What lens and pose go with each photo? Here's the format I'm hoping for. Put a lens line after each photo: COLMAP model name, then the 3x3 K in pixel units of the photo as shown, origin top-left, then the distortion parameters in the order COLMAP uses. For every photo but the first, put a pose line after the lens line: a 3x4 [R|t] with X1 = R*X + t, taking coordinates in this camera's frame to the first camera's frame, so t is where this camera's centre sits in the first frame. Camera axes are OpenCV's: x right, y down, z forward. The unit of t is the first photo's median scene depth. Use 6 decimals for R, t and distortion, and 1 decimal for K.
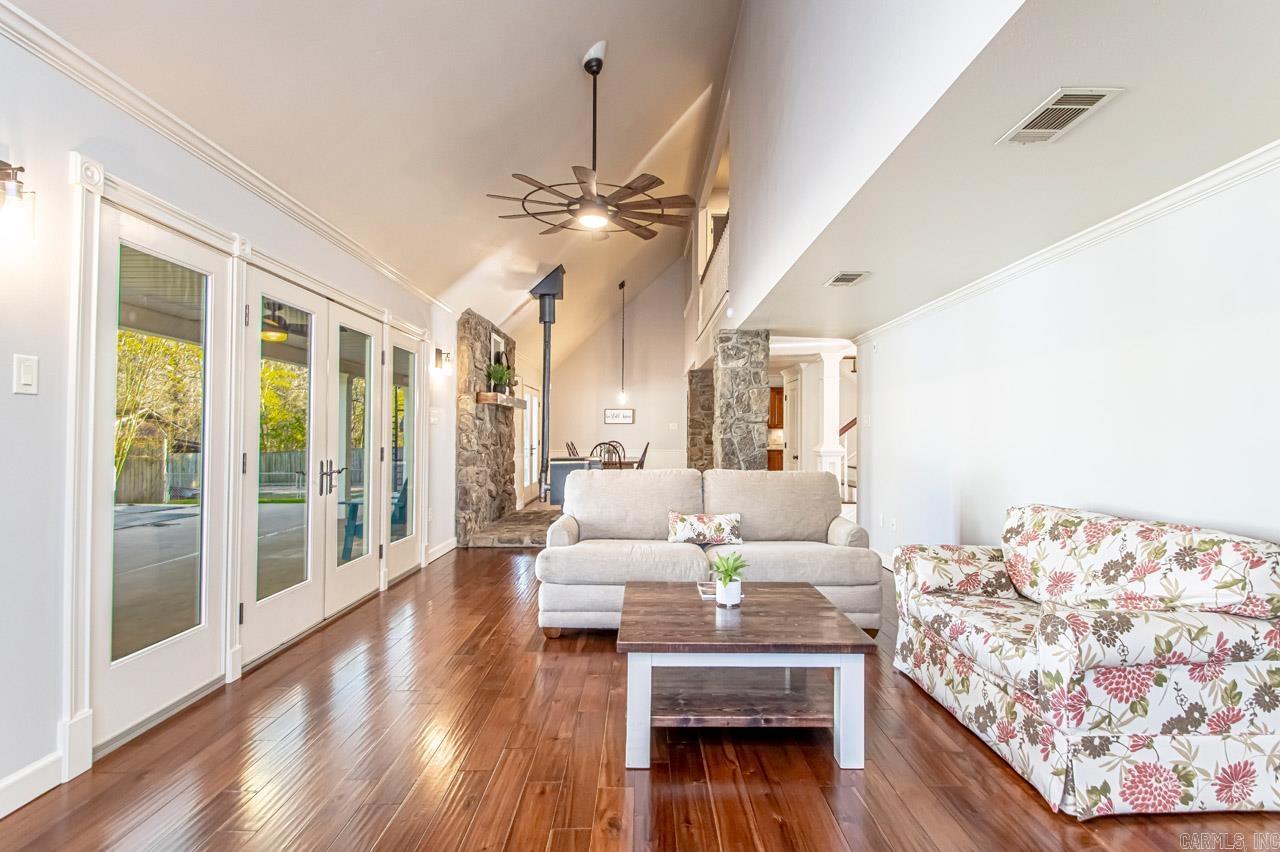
lens RADIAL K [[604.4, 0, 640.0], [0, 604.4, 426.0], [0, 0, 1]] dist [0.011023, -0.015048]
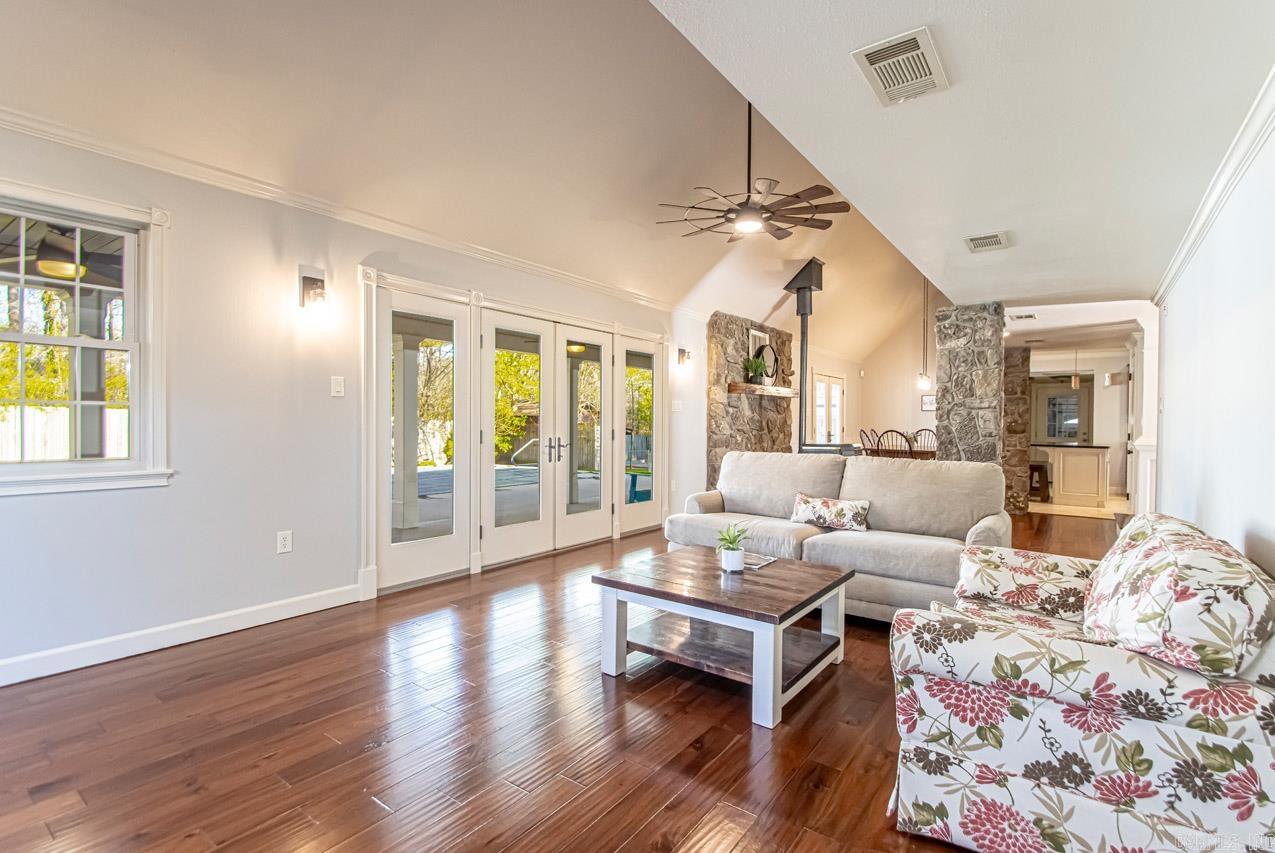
lens RADIAL K [[583.9, 0, 637.5], [0, 583.9, 426.5], [0, 0, 1]] dist [0.000280, -0.013342]
pose [[0.804711, 0.011758, -0.593550, 0.905637], [0.001075, 0.999773, 0.021262, 0.006813], [0.593665, -0.017748, 0.804516, 0.040617]]
